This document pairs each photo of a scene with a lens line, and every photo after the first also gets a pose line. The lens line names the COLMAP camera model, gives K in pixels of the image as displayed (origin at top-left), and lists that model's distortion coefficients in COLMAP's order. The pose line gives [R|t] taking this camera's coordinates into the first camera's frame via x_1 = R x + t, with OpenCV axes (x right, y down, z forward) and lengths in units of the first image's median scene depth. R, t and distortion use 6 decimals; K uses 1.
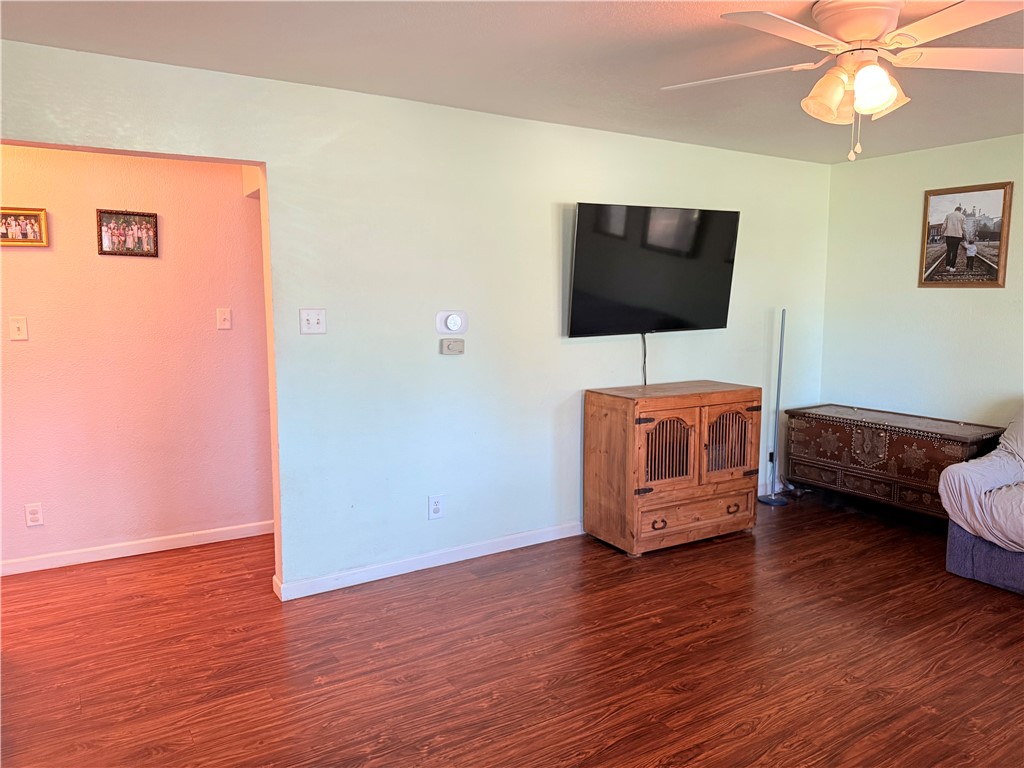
lens RADIAL K [[701.5, 0, 538.5], [0, 701.5, 385.8], [0, 0, 1]] dist [0.134245, -0.179629]
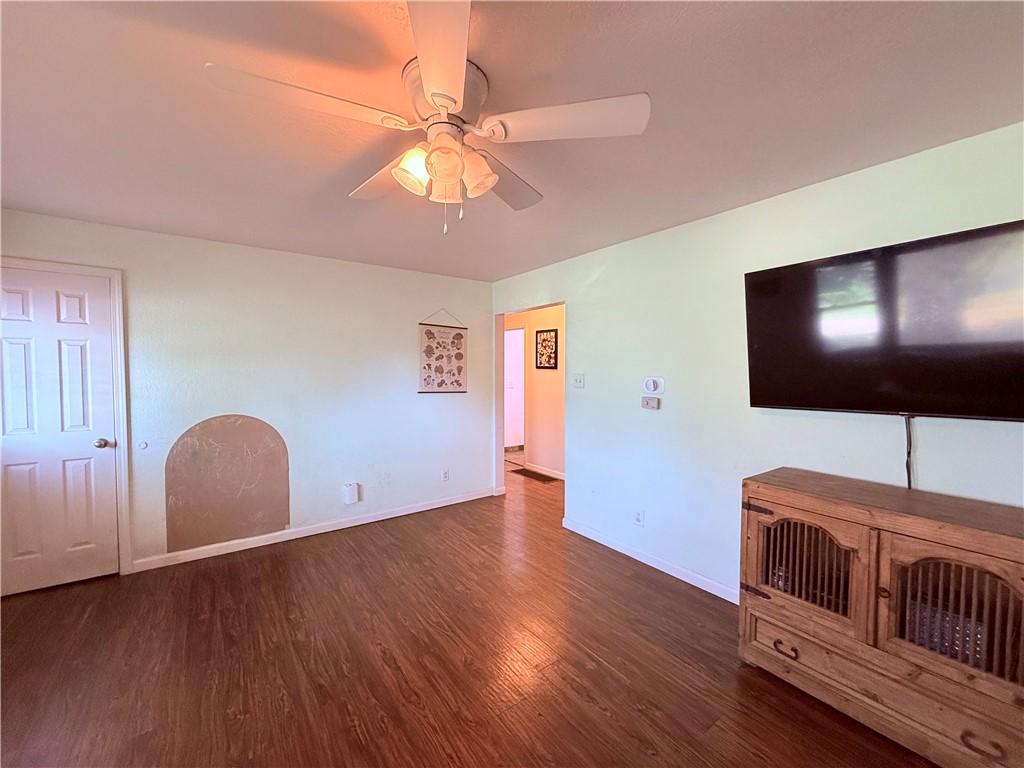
lens RADIAL K [[412.4, 0, 512.8], [0, 412.4, 385.3], [0, 0, 1]] dist [-0.002775, -0.000392]
pose [[0.070163, 0.039694, -0.996745, 0.601522], [-0.130616, 0.990971, 0.030270, -0.073416], [0.988947, 0.128067, 0.074714, 0.623733]]
